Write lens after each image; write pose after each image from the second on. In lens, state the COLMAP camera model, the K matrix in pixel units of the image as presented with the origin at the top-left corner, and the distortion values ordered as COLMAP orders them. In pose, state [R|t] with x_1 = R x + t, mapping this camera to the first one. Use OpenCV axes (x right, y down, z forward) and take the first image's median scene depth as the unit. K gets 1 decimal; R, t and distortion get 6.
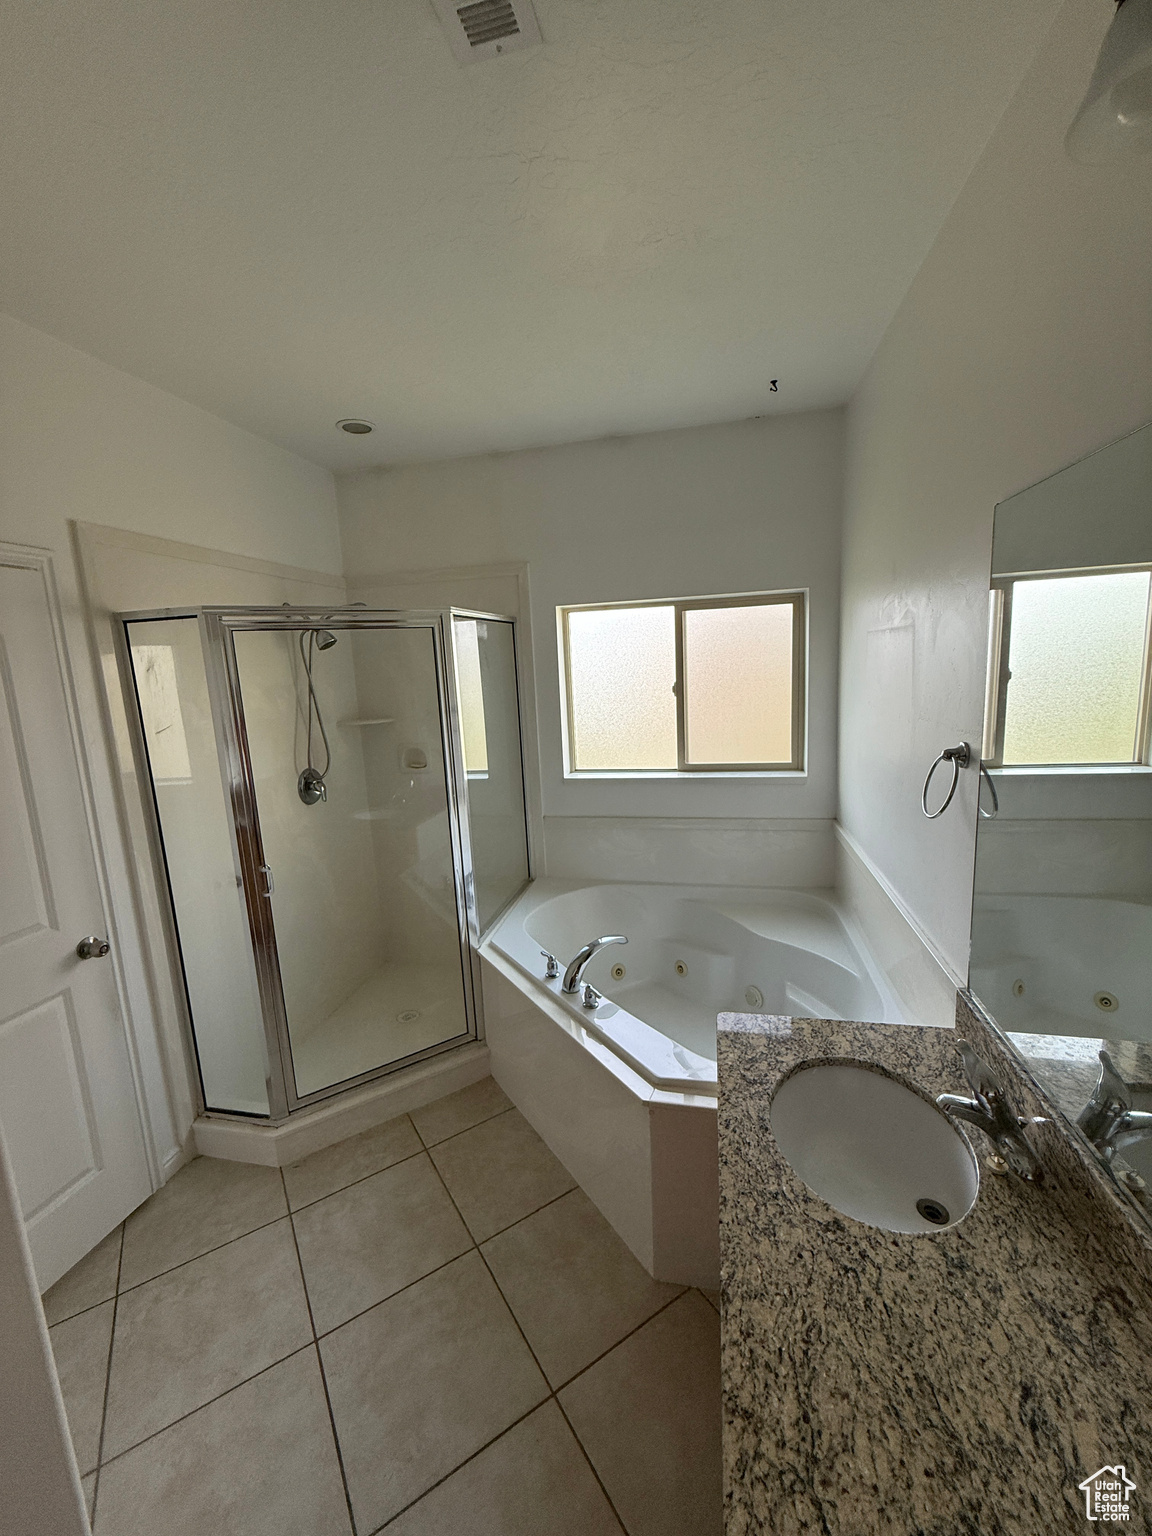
lens RADIAL K [[610.8, 0, 579.9], [0, 610.8, 760.4], [0, 0, 1]] dist [0.003379, 0.000394]
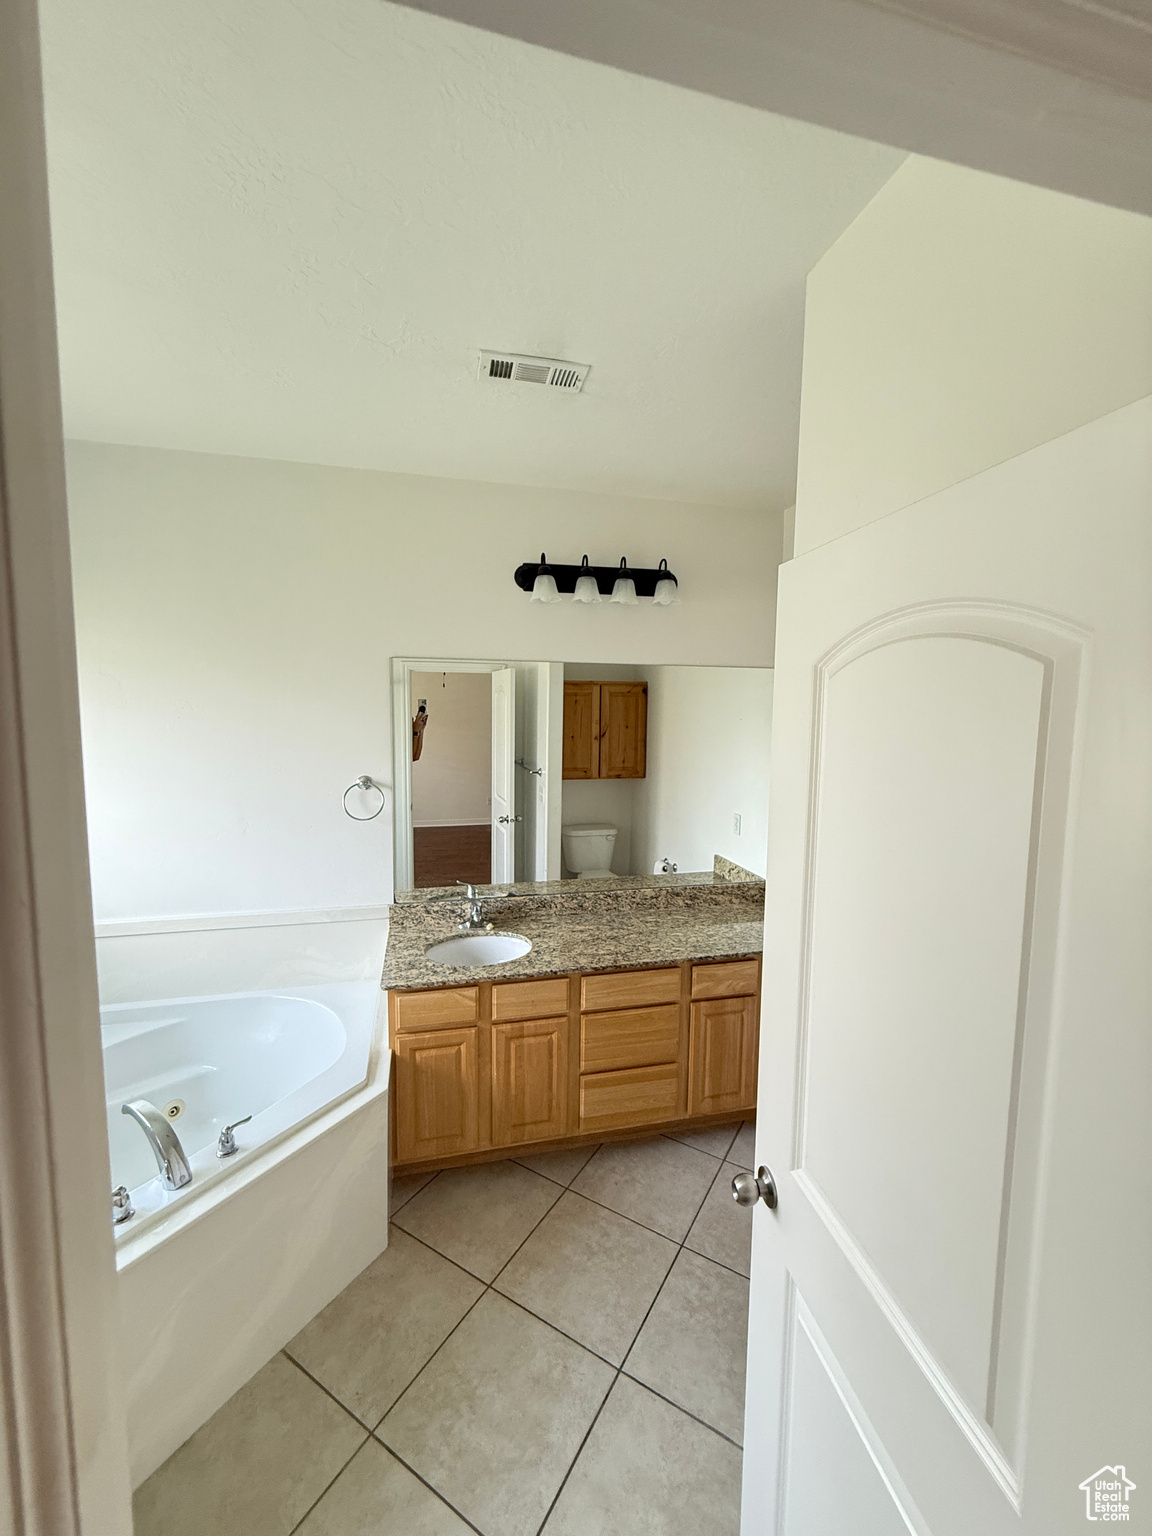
lens RADIAL K [[610.8, 0, 577.2], [0, 610.8, 768.6], [0, 0, 1]] dist [0.003379, 0.000394]
pose [[-0.439395, -0.047936, 0.897014, -1.354616], [0.149264, 0.980797, 0.125529, -0.189613], [-0.885806, 0.189049, -0.423802, 1.294911]]
